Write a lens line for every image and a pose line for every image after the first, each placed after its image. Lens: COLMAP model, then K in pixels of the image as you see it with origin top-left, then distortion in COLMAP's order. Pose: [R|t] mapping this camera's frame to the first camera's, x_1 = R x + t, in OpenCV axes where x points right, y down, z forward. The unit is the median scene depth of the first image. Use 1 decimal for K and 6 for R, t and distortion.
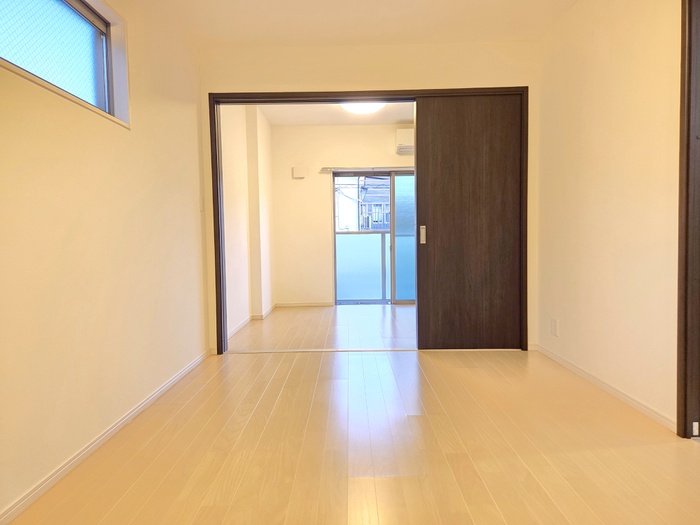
lens RADIAL K [[463.4, 0, 348.2], [0, 463.4, 258.7], [0, 0, 1]] dist [0.074651, -0.103177]
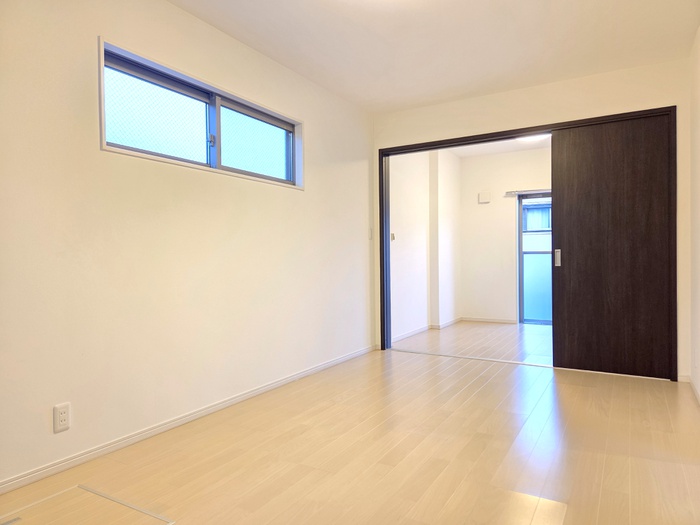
lens RADIAL K [[463.4, 0, 348.2], [0, 463.4, 258.7], [0, 0, 1]] dist [0.074651, -0.103177]
pose [[0.861151, 0.007638, -0.508292, 0.289832], [-0.024992, 0.999314, -0.027325, -0.008671], [0.507735, 0.036235, 0.860751, -0.157411]]
